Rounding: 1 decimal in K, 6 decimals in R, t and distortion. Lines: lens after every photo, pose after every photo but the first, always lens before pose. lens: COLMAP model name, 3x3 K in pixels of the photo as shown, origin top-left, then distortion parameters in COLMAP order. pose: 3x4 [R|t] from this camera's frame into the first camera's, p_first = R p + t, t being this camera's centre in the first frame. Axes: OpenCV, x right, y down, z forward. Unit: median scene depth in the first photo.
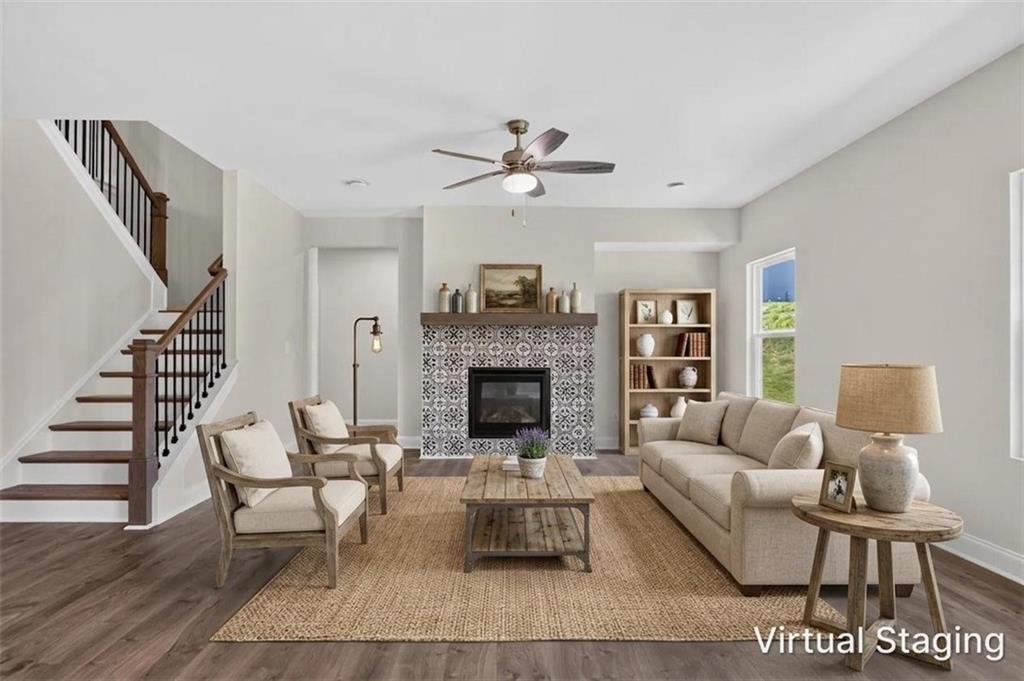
lens RADIAL K [[513.7, 0, 497.4], [0, 513.7, 344.7], [0, 0, 1]] dist [-0.013679, -0.000713]
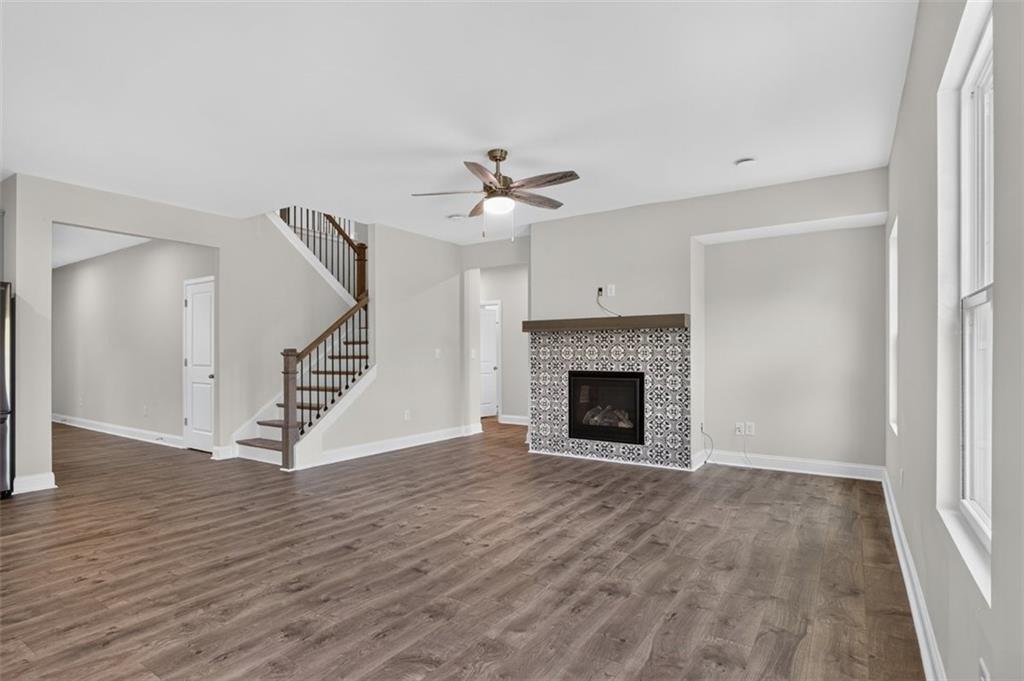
lens RADIAL K [[522.3, 0, 508.2], [0, 522.3, 355.5], [0, 0, 1]] dist [-0.012787, 0.000267]
pose [[0.826400, -0.005387, -0.563057, 0.448535], [0.011801, 0.999900, 0.007754, 0.003083], [0.562959, -0.013053, 0.826381, 0.042456]]
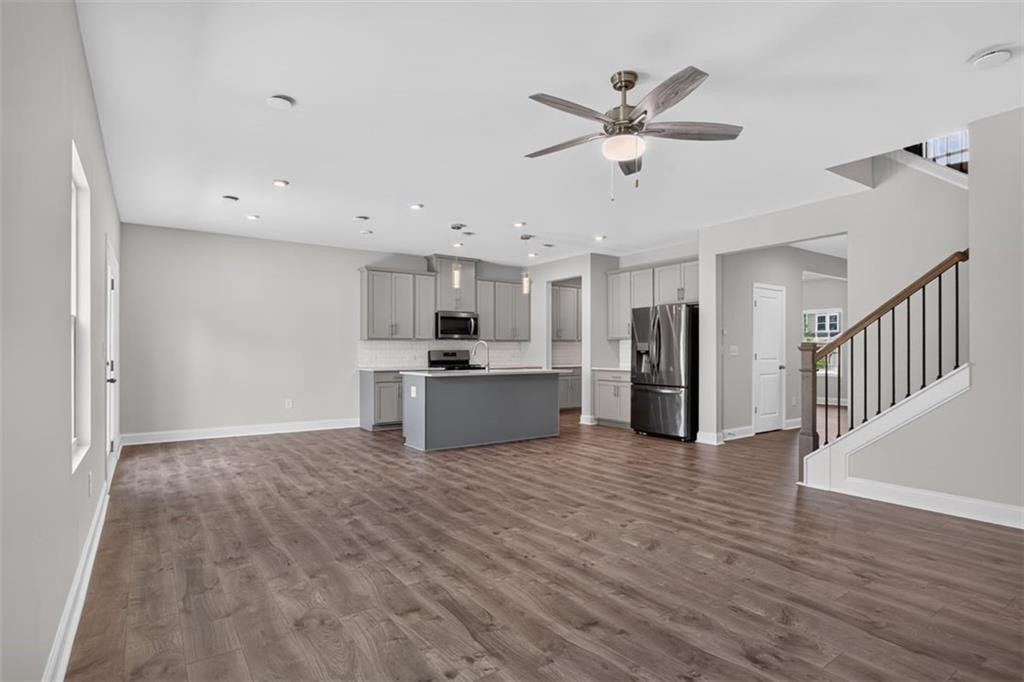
lens RADIAL K [[513.7, 0, 497.4], [0, 513.7, 345.2], [0, 0, 1]] dist [-0.013679, -0.000713]
pose [[-0.832618, -0.009917, -0.553760, 0.431941], [0.006423, 0.999600, -0.027559, 0.016014], [0.553811, -0.026503, -0.832220, 1.008154]]
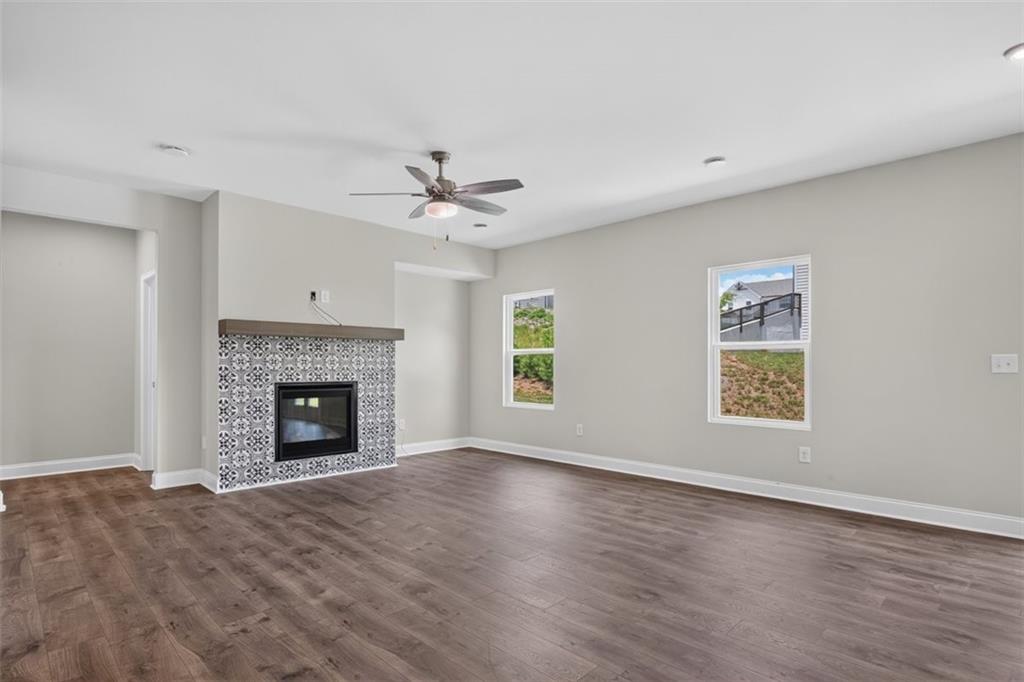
lens RADIAL K [[520.3, 0, 503.0], [0, 520.3, 361.9], [0, 0, 1]] dist [-0.003156, -0.000219]
pose [[0.716632, 0.003265, 0.697443, -0.404472], [-0.008973, 0.999949, 0.004540, -0.000030], [-0.697393, -0.009512, 0.716626, 0.074892]]
